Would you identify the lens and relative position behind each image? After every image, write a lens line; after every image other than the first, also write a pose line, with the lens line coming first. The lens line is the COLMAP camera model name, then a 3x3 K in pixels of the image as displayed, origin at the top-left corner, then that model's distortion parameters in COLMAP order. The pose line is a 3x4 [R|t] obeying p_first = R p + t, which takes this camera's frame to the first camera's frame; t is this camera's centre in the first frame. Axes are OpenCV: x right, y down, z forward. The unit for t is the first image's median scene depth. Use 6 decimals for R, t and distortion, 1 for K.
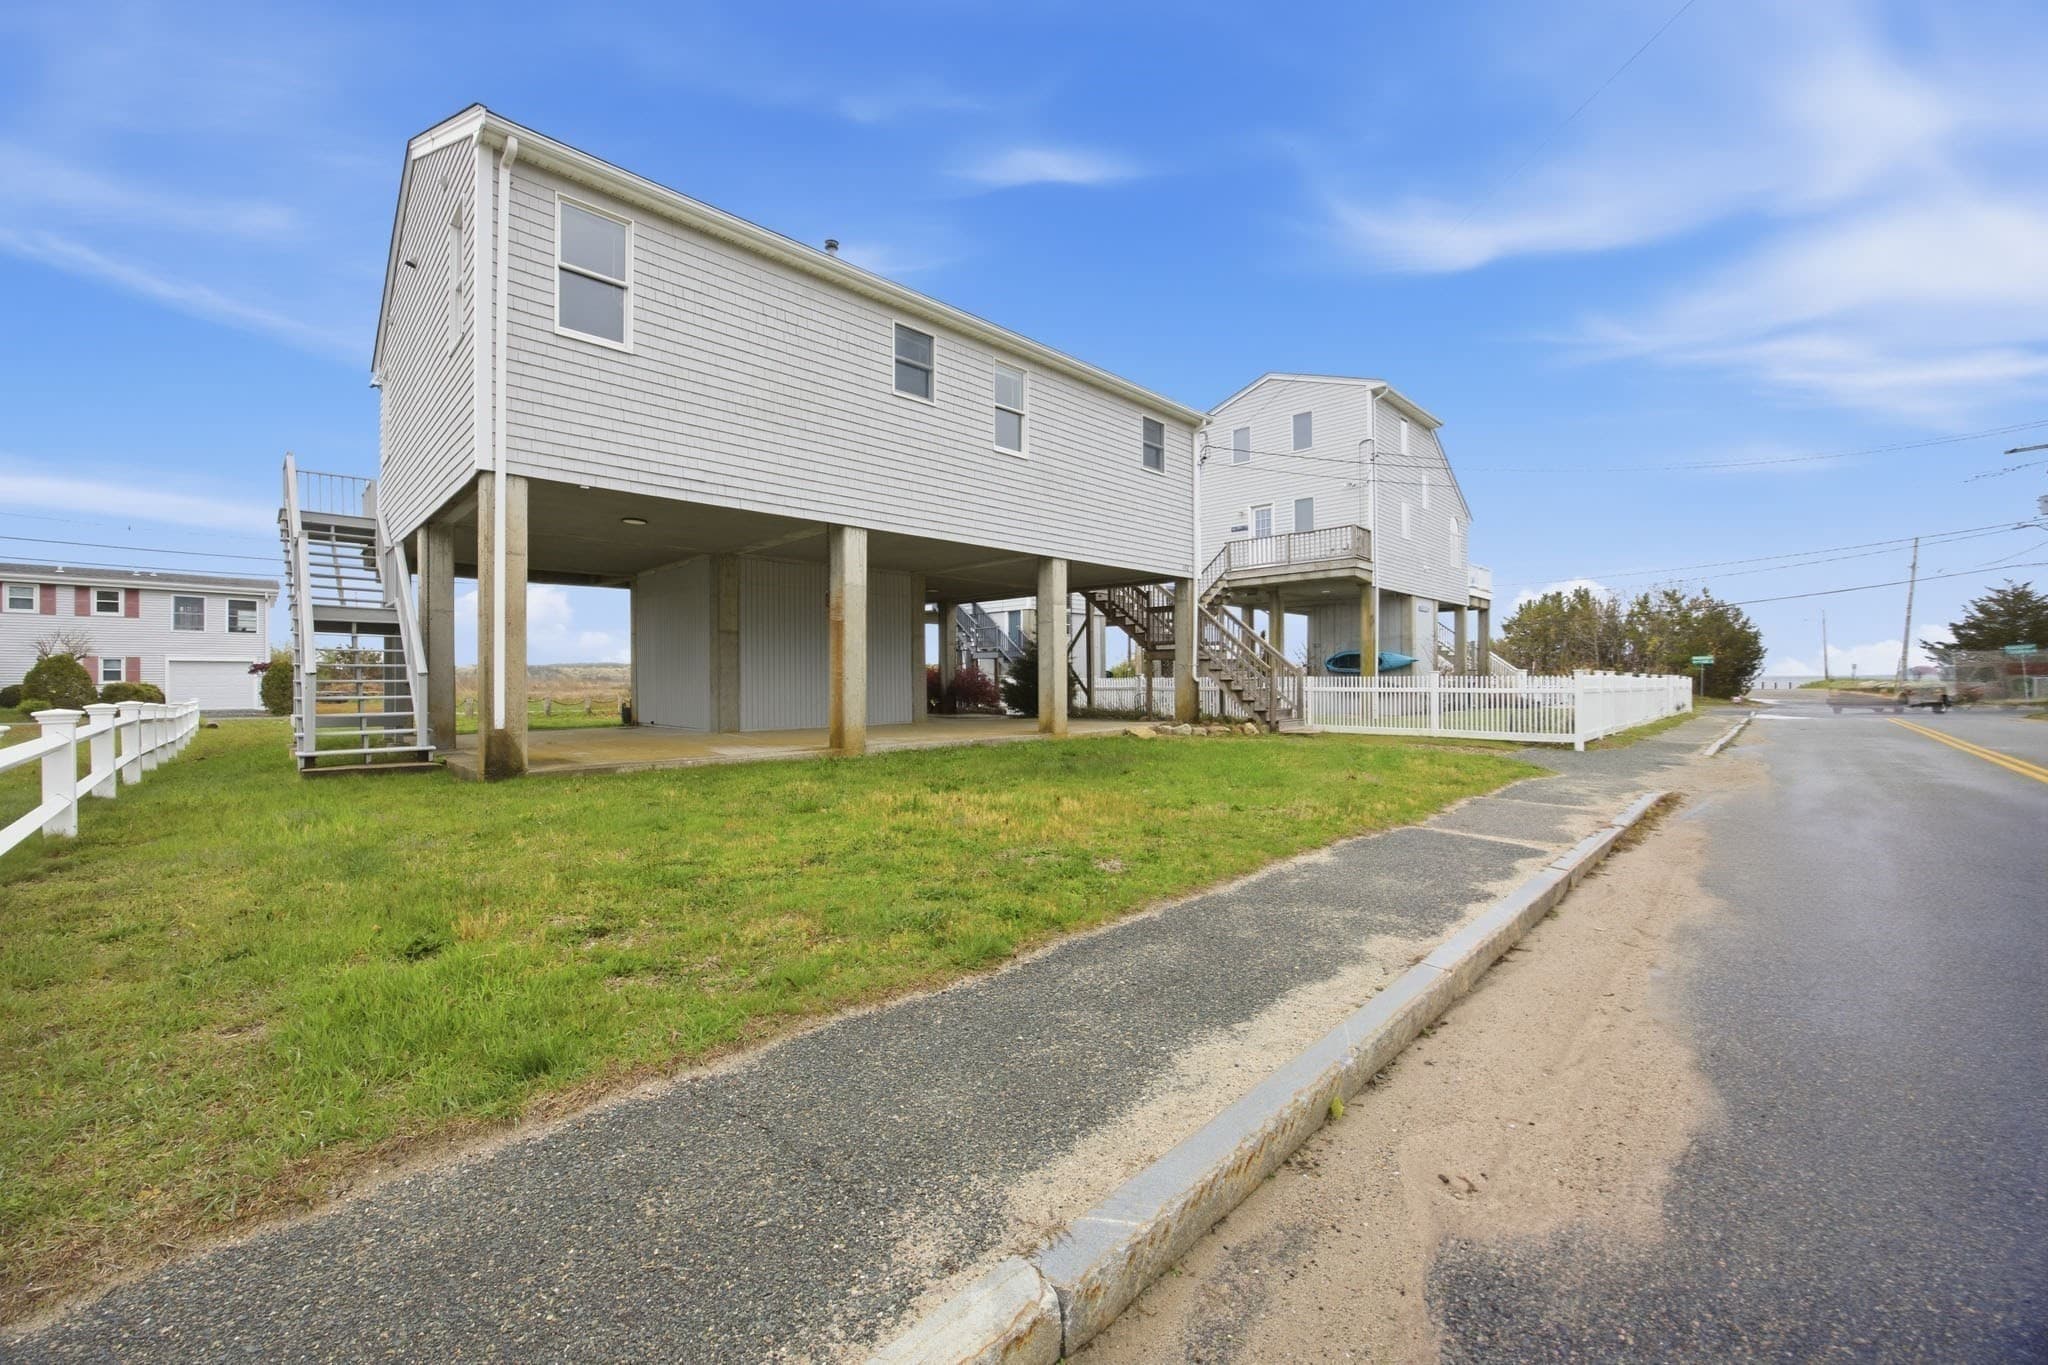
lens RADIAL K [[792.1, 0, 1018.2], [0, 792.1, 681.9], [0, 0, 1]] dist [-0.004314, -0.000445]
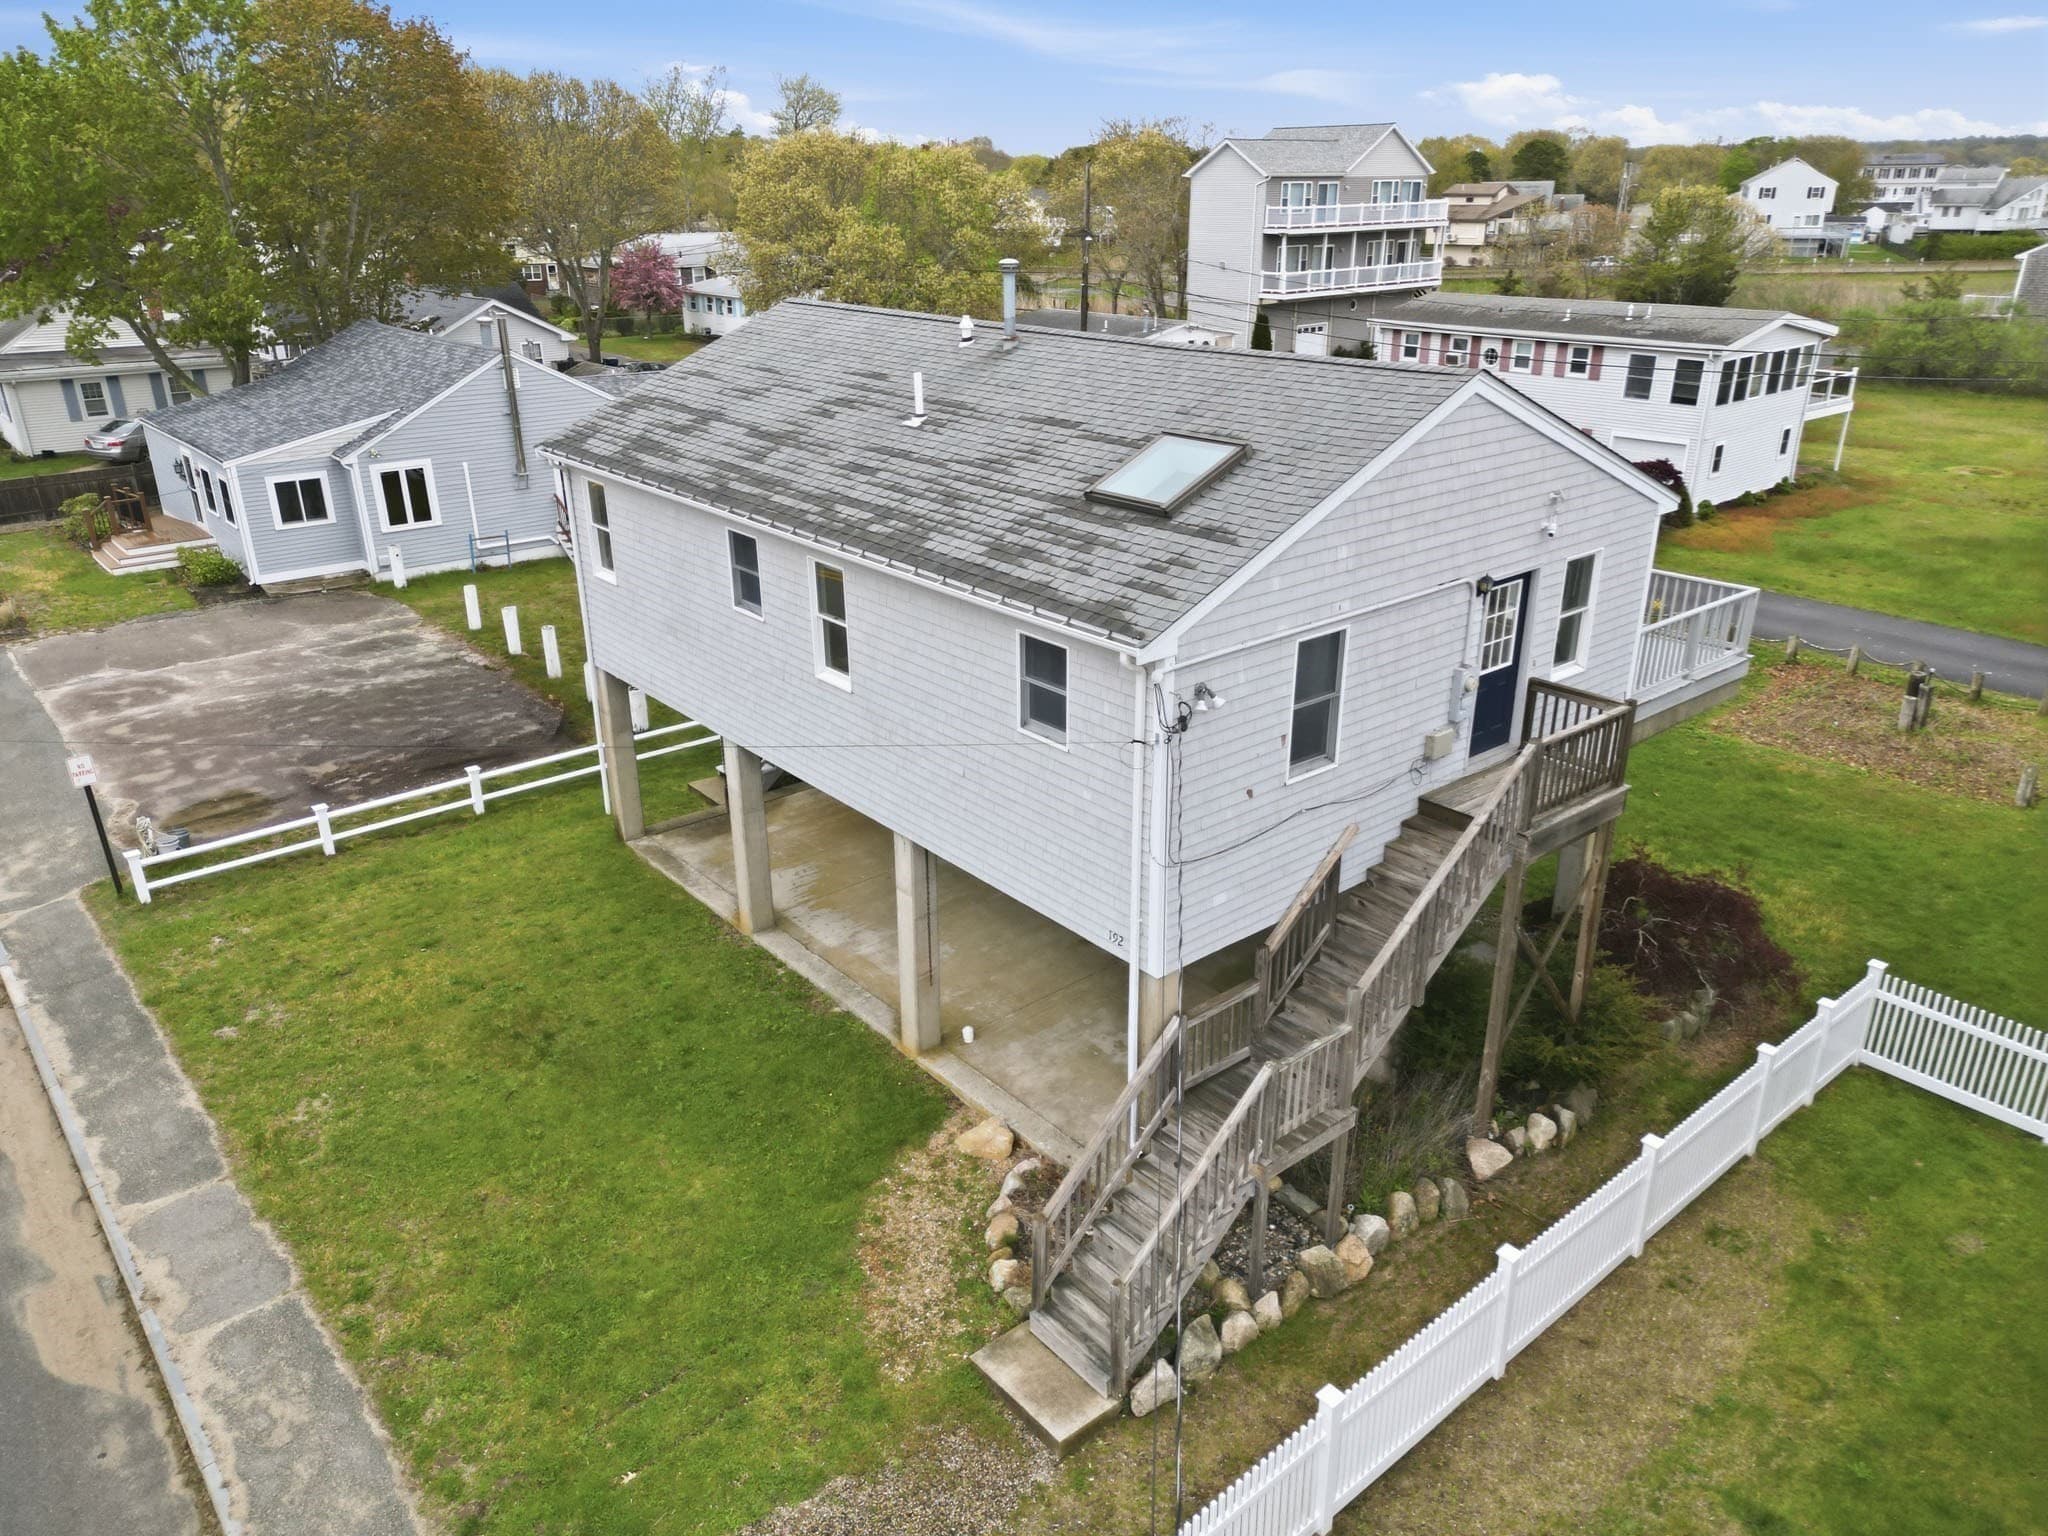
lens RADIAL K [[1435.6, 0, 1031.3], [0, 1435.6, 773.6], [0, 0, 1]] dist [0.062186, -0.047225]
pose [[-0.079286, 0.387154, -0.918600, 0.792402], [0.005223, 0.921649, 0.387988, -0.465196], [0.996838, 0.025964, -0.075096, 0.819465]]
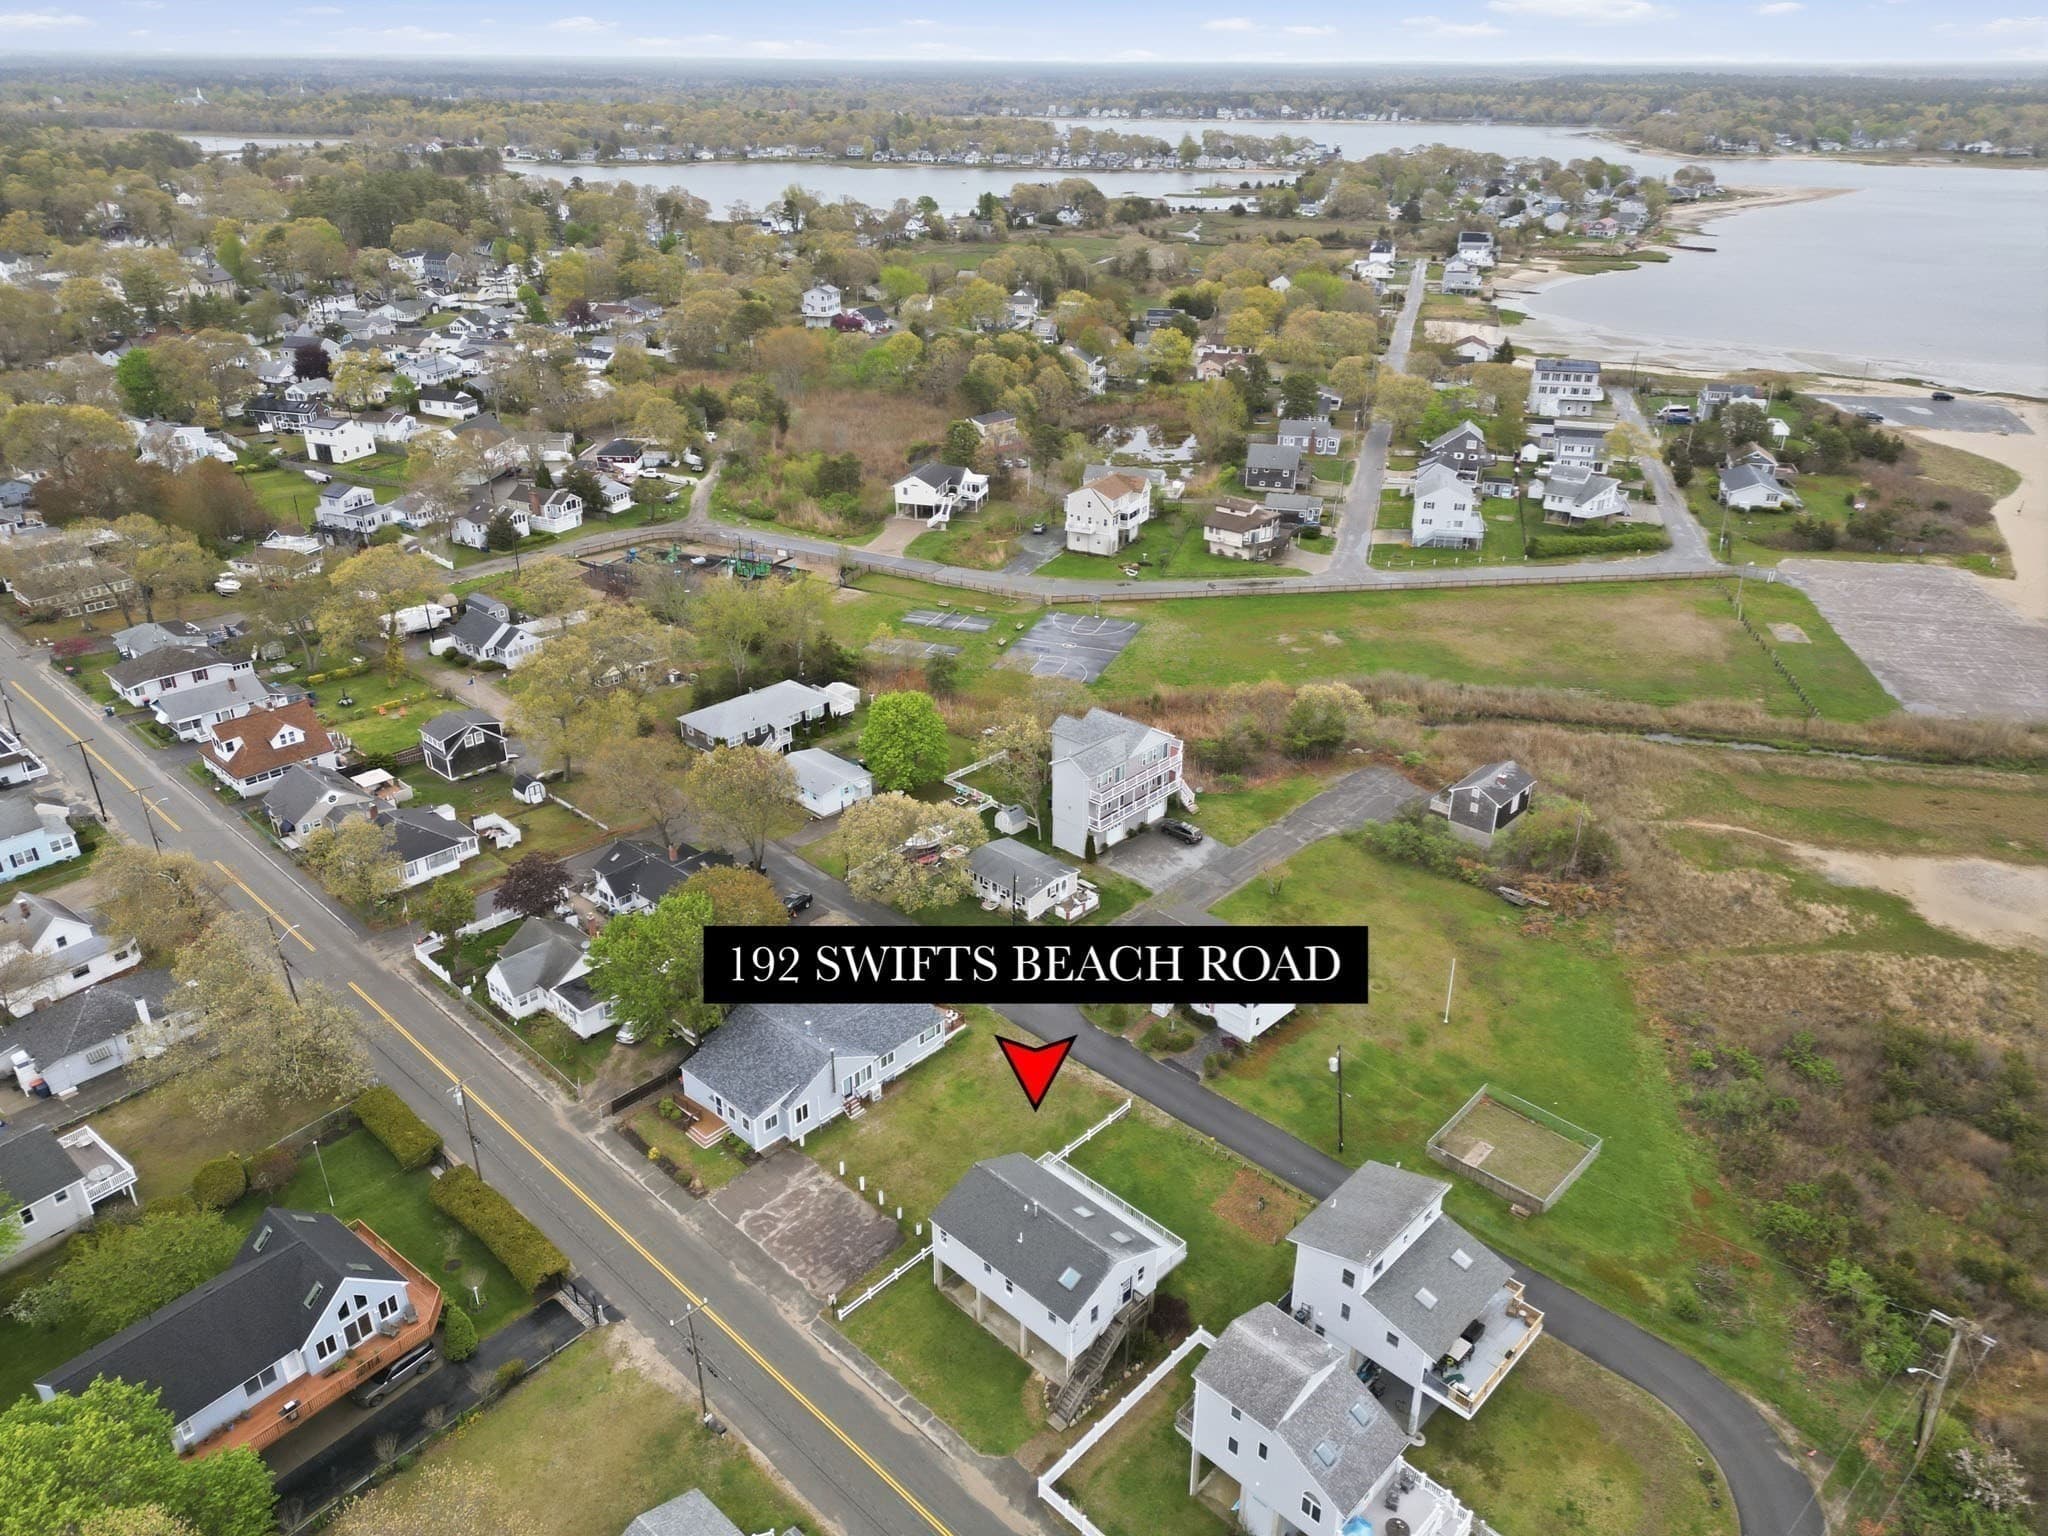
lens RADIAL K [[1435.6, 0, 1033.4], [0, 1435.6, 761.6], [0, 0, 1]] dist [0.062186, -0.047225]
pose [[0.028037, 0.436668, -0.899186, 3.503419], [-0.008028, 0.899609, 0.436623, -3.839101], [0.999575, -0.005023, 0.028728, 0.585182]]
